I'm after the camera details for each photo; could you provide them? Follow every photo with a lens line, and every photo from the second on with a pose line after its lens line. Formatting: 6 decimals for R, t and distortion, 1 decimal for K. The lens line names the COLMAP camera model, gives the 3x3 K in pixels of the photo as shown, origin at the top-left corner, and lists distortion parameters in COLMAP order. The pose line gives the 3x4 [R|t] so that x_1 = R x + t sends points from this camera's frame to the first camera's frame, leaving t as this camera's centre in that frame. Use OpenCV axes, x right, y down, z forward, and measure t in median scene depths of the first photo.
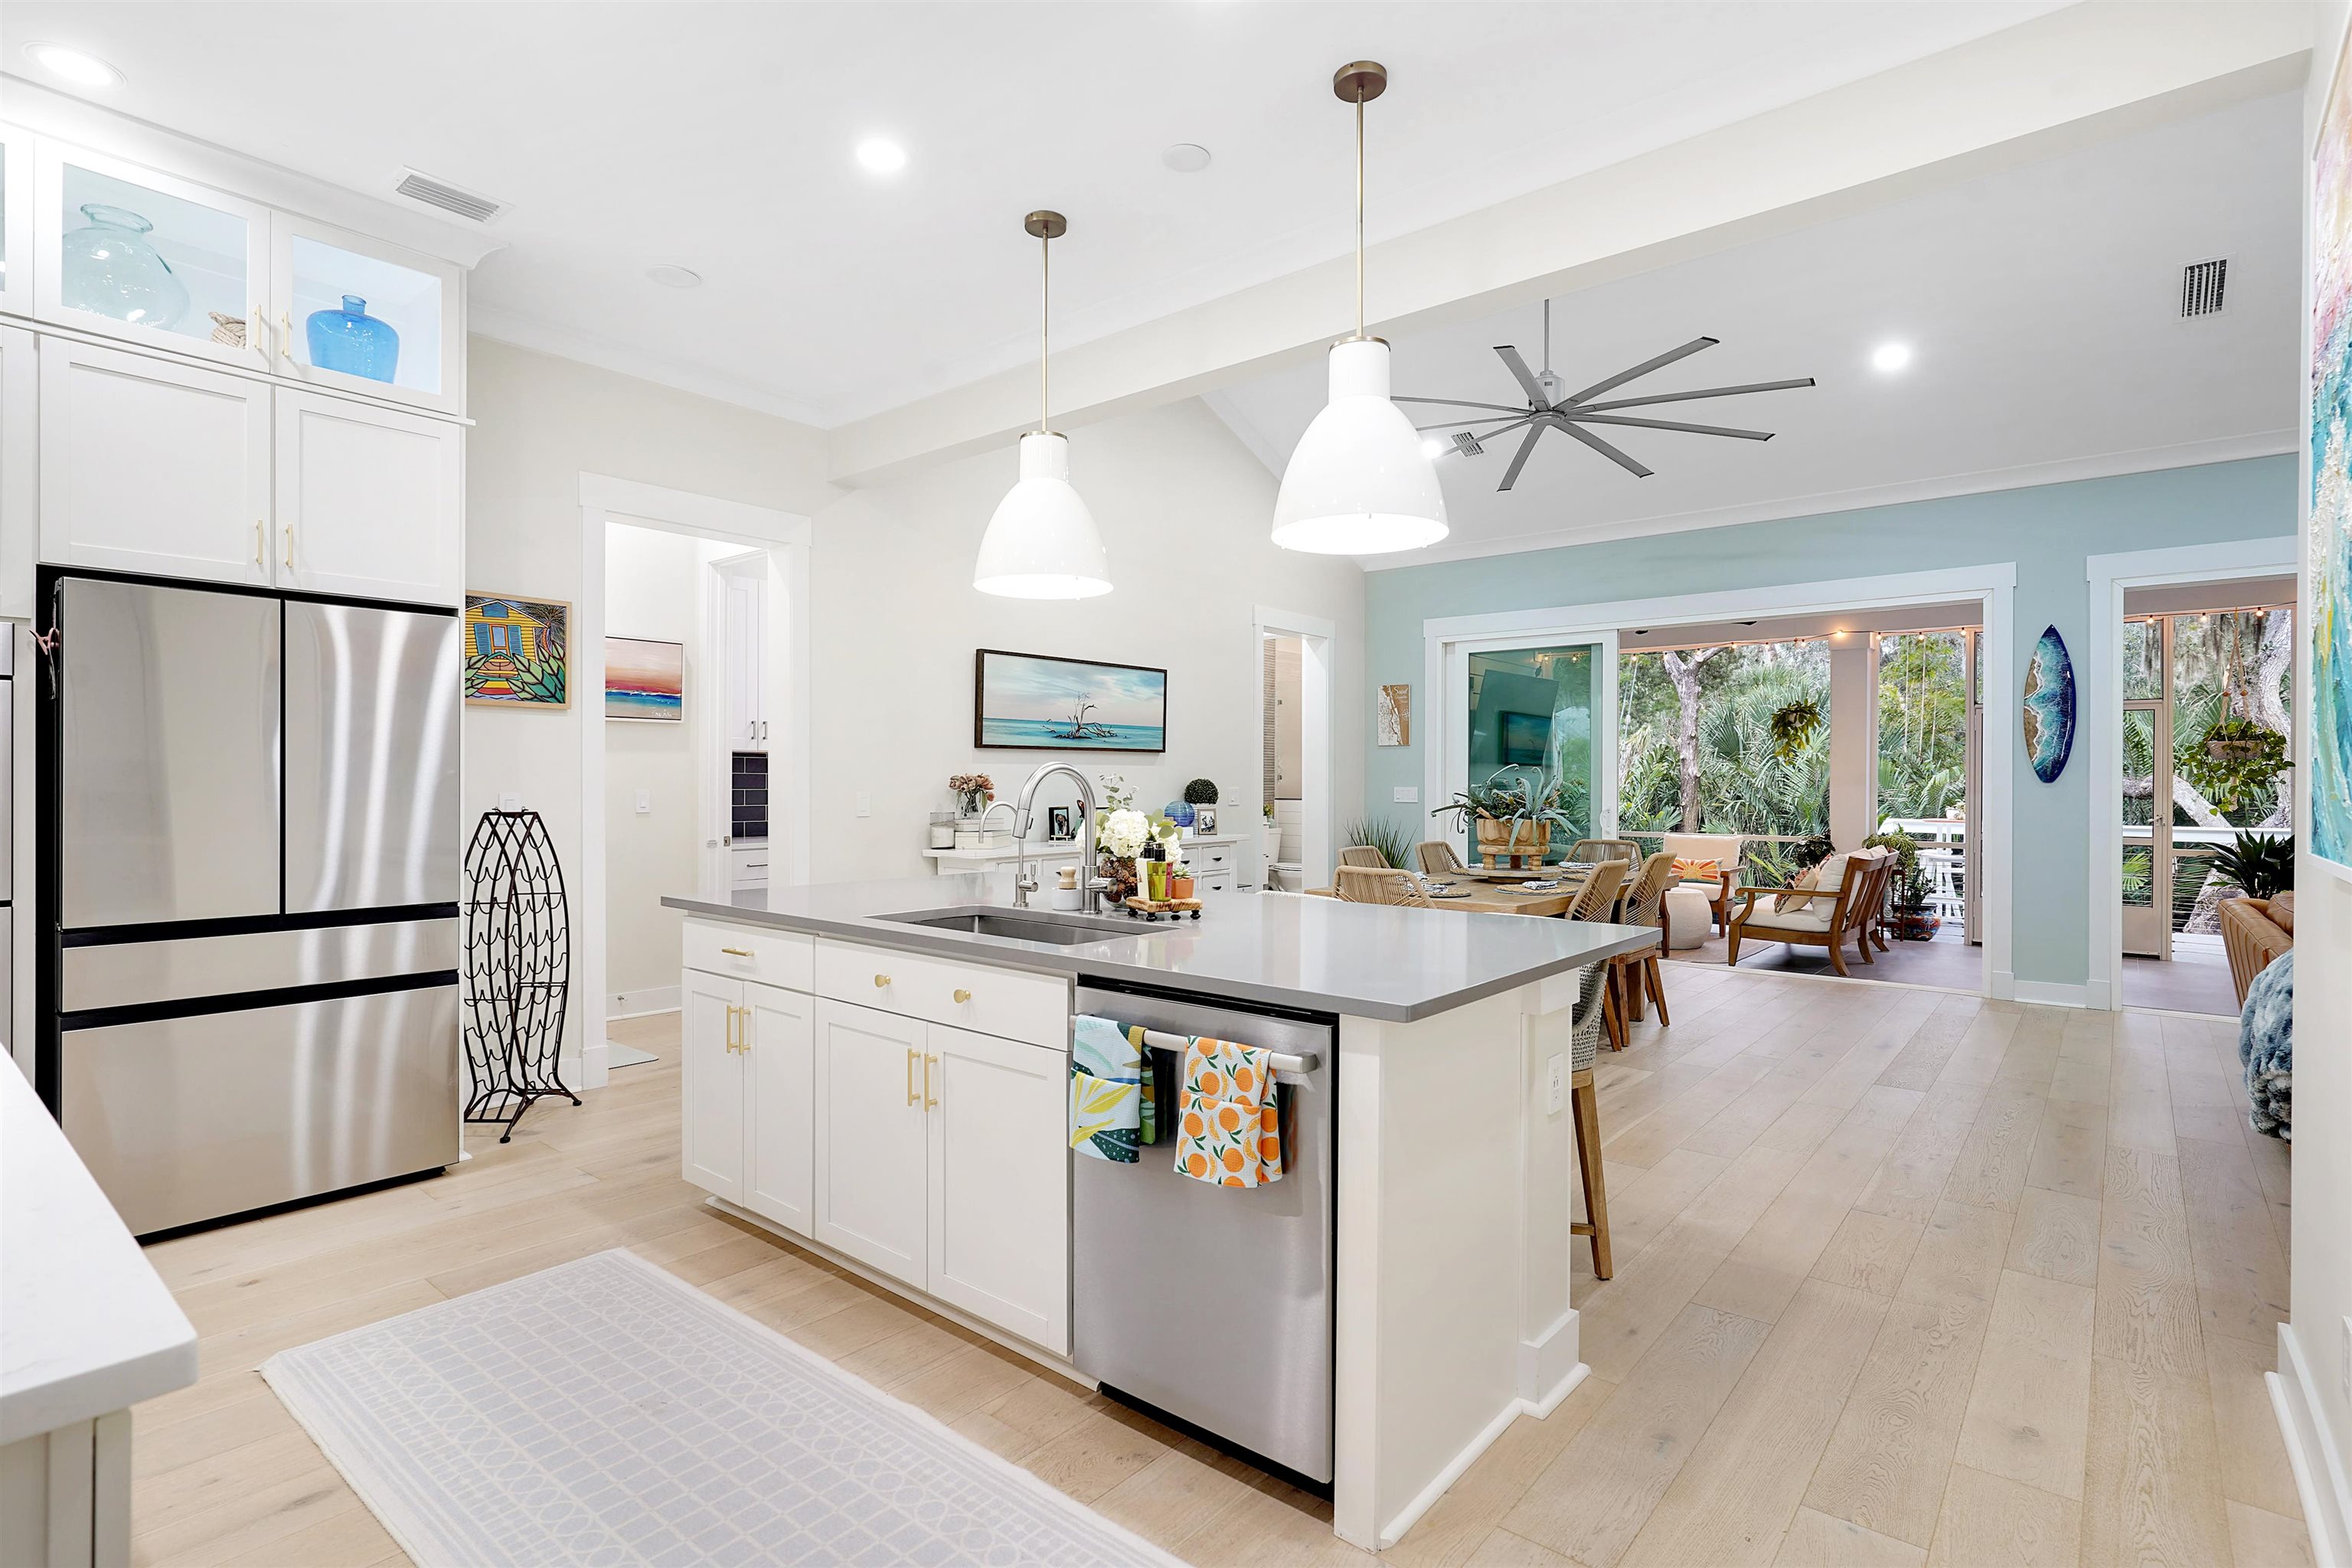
lens RADIAL K [[1140.5, 0, 1179.3], [0, 1140.5, 777.6], [0, 0, 1]] dist [-0.000991, 0.000546]
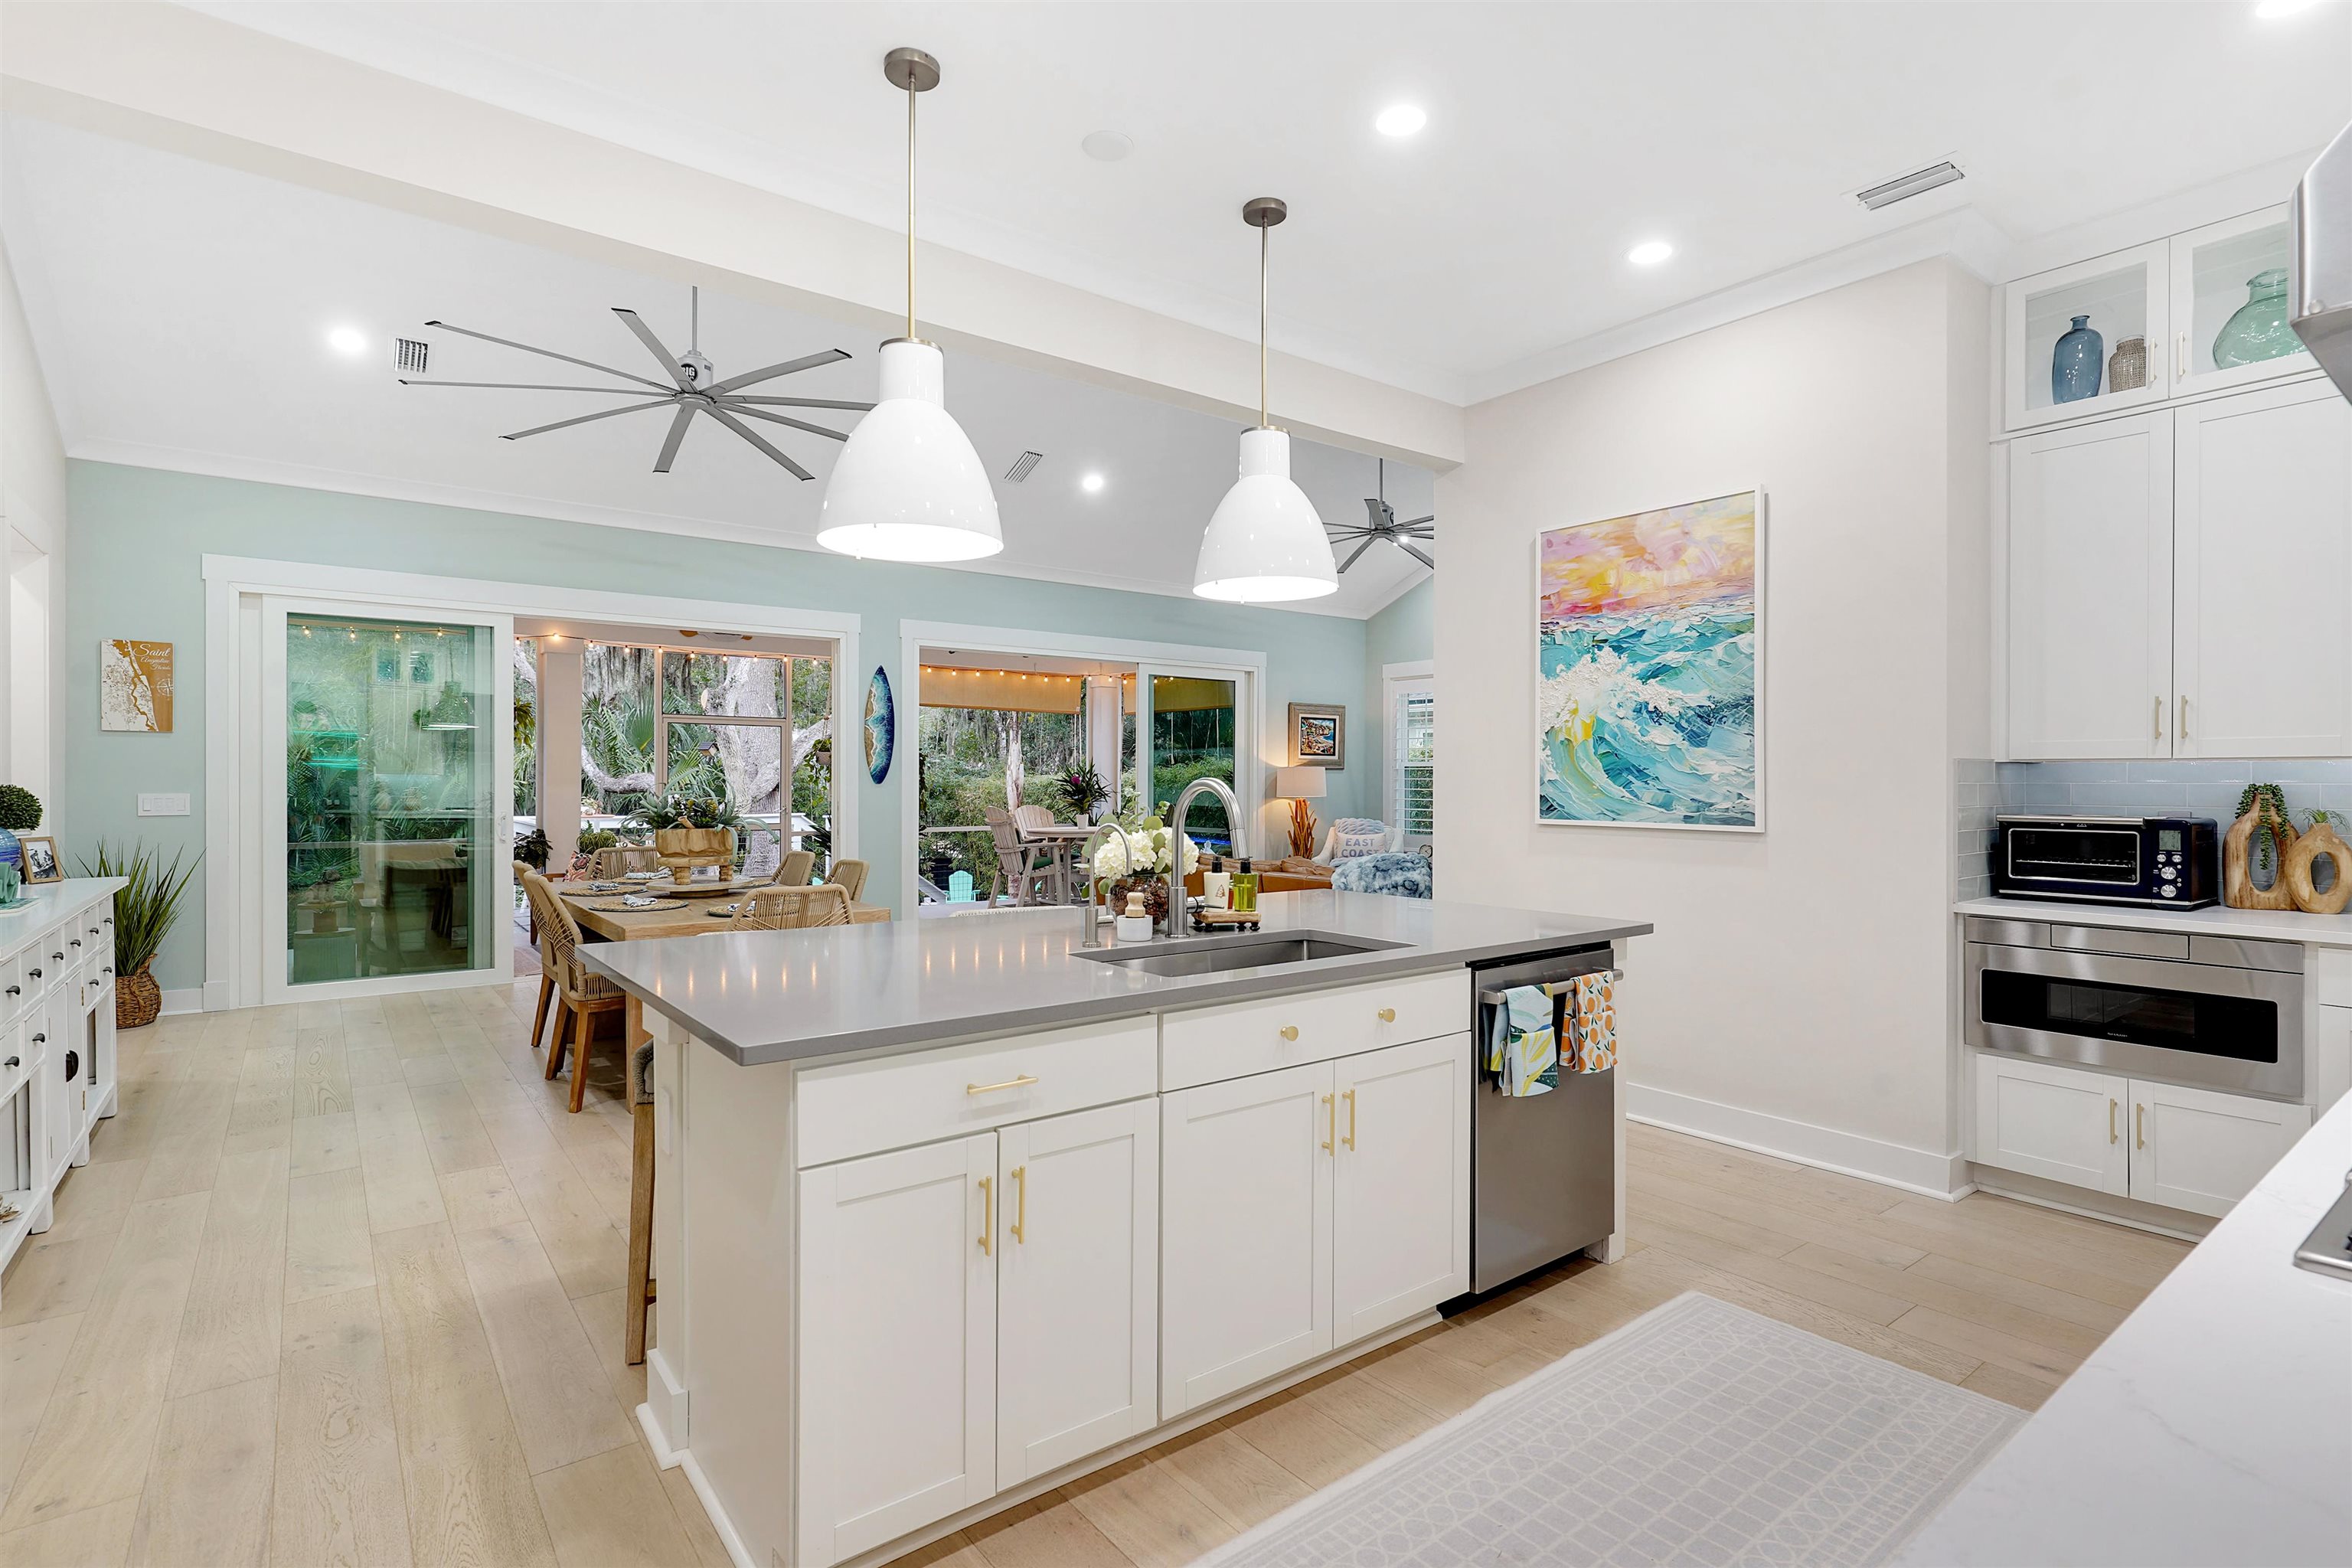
lens RADIAL K [[1140.5, 0, 1170.8], [0, 1140.5, 776.6], [0, 0, 1]] dist [-0.000991, 0.000546]
pose [[0.217070, -0.000283, 0.976156, -0.514712], [-0.003903, 0.999992, 0.001157, -0.007543], [-0.976148, -0.004061, 0.217067, 0.412993]]
